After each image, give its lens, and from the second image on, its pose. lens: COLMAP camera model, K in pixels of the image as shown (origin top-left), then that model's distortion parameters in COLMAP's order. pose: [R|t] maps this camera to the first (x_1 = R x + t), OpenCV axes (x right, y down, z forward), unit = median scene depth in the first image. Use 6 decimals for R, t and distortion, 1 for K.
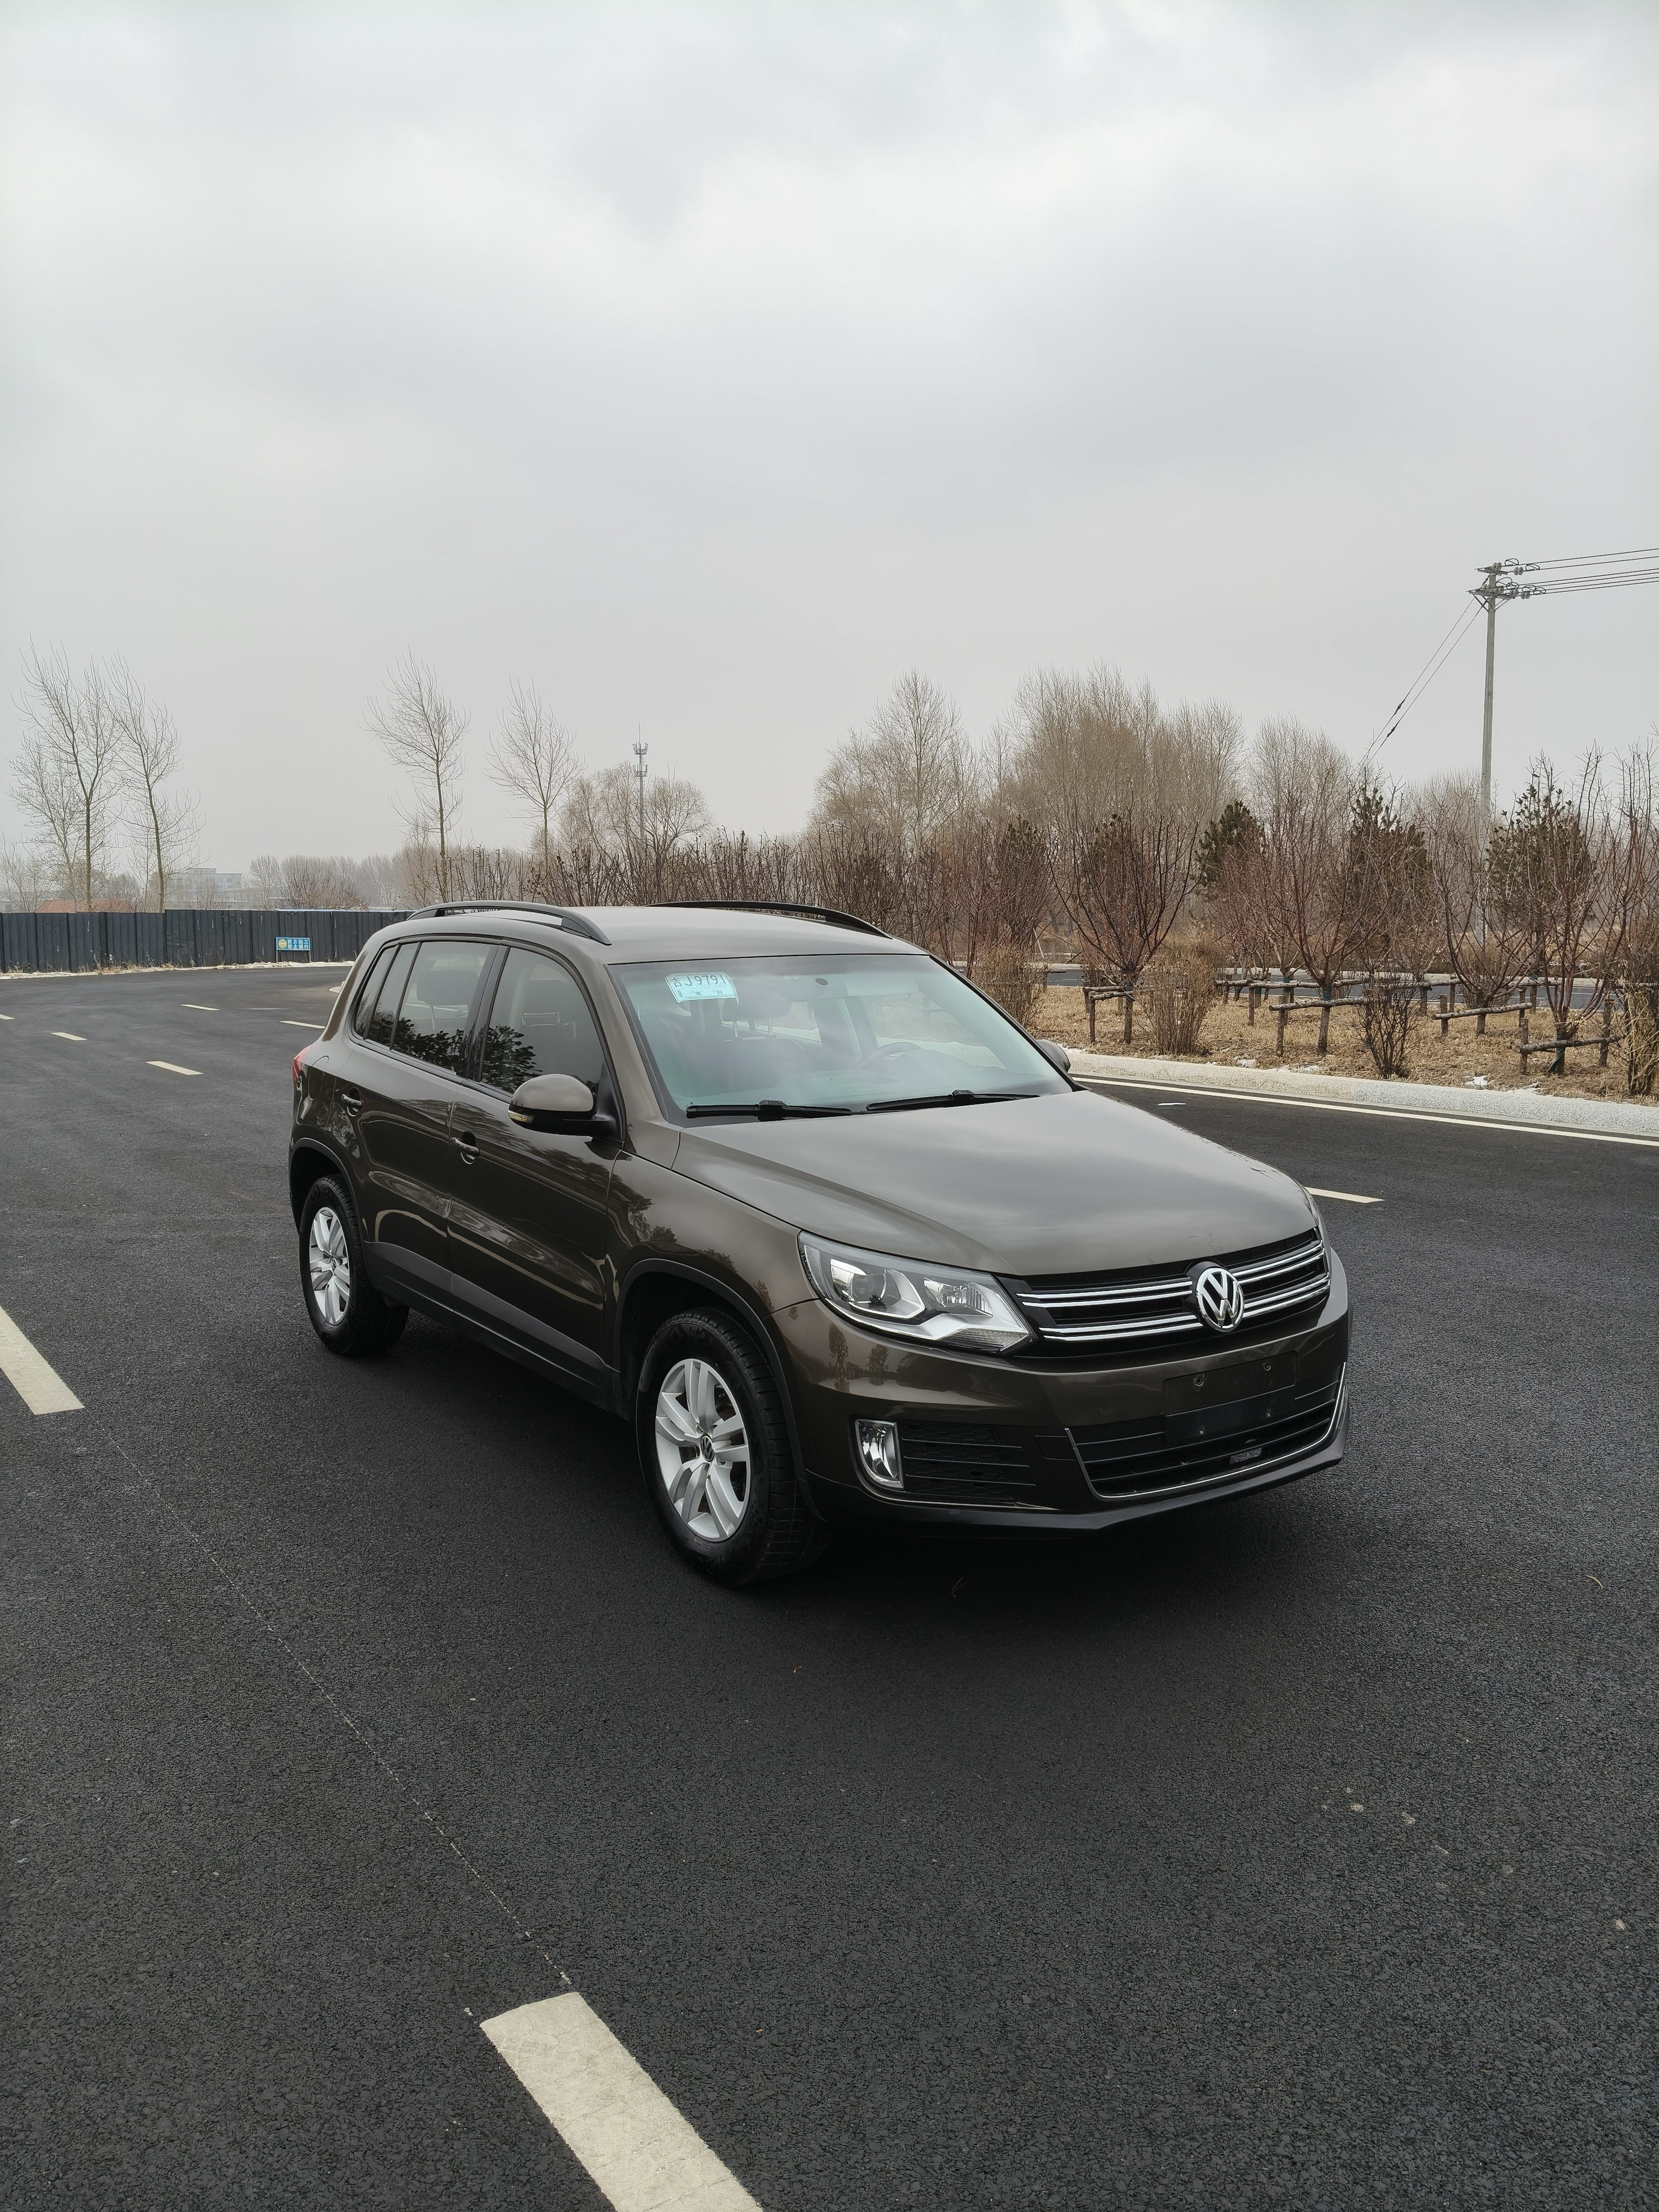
lens RADIAL K [[1706.5, 0, 800.1], [0, 1706.5, 1115.3], [0, 0, 1]] dist [0.084425, -0.179651]
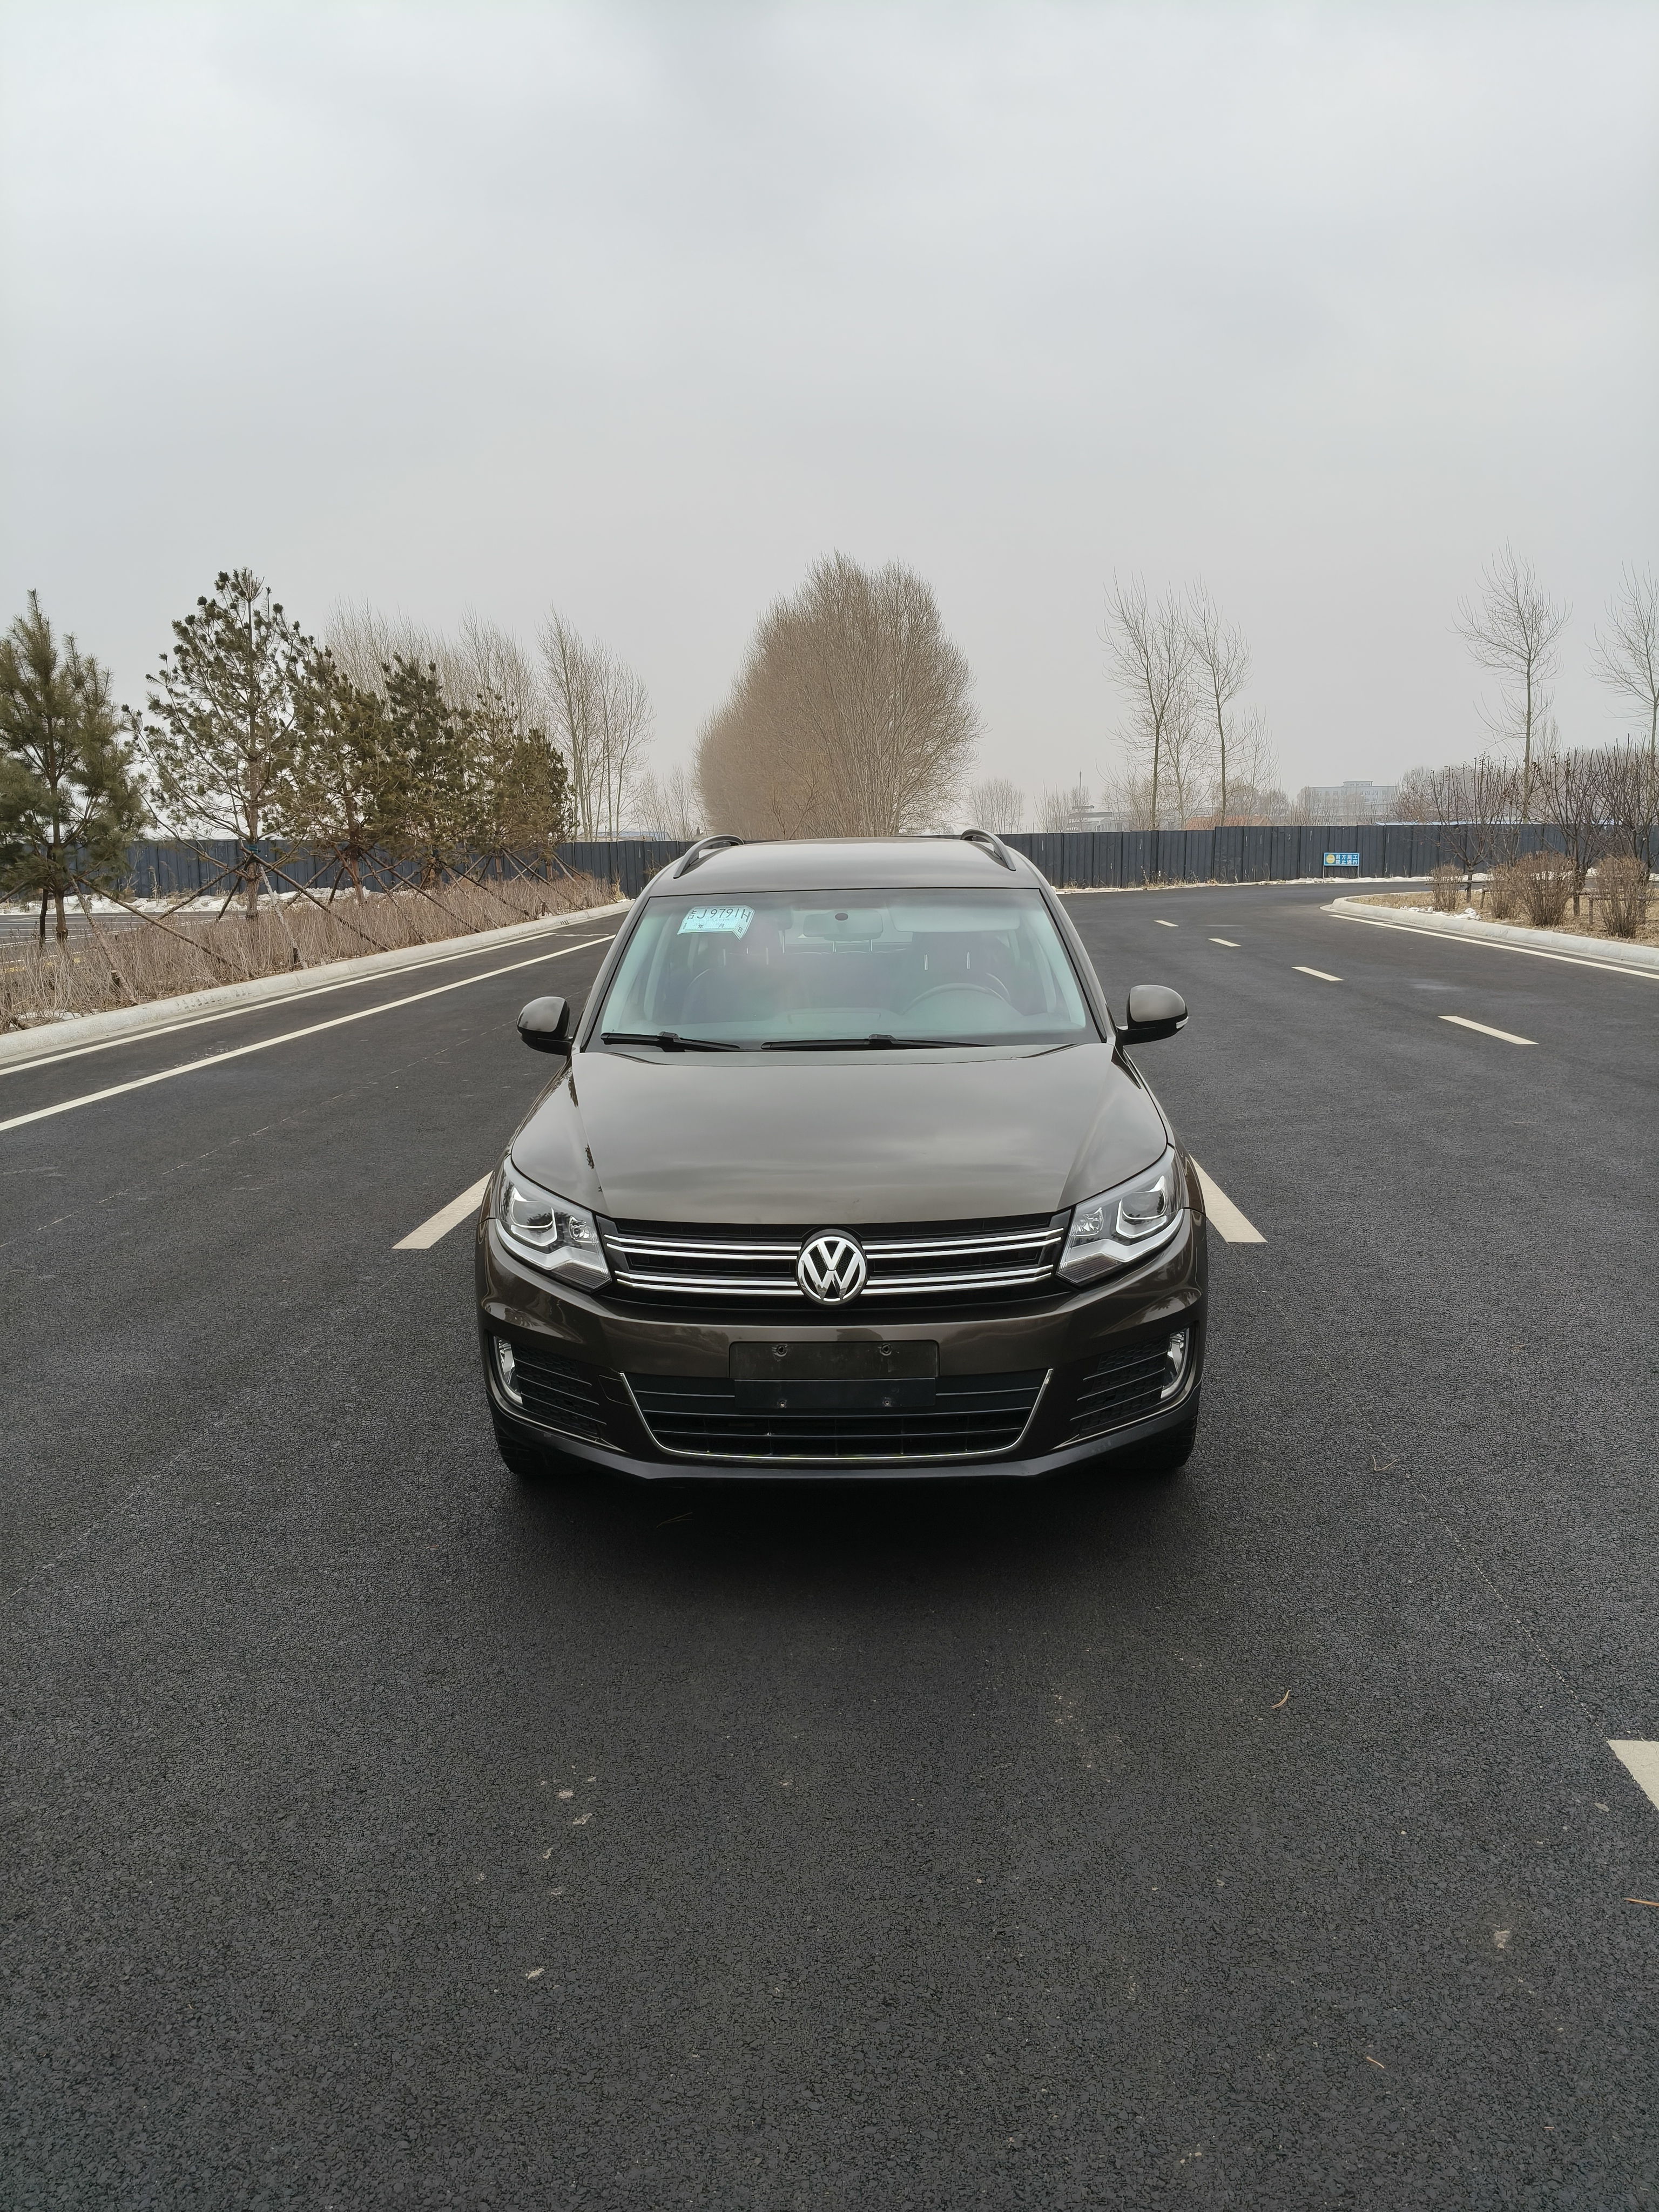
lens RADIAL K [[1706.5, 0, 800.1], [0, 1706.5, 1115.3], [0, 0, 1]] dist [0.084425, -0.179651]
pose [[0.815055, 0.085234, -0.573080, 0.611599], [-0.057079, 0.996121, 0.066972, -0.030799], [0.576565, -0.021875, 0.816758, 0.188087]]
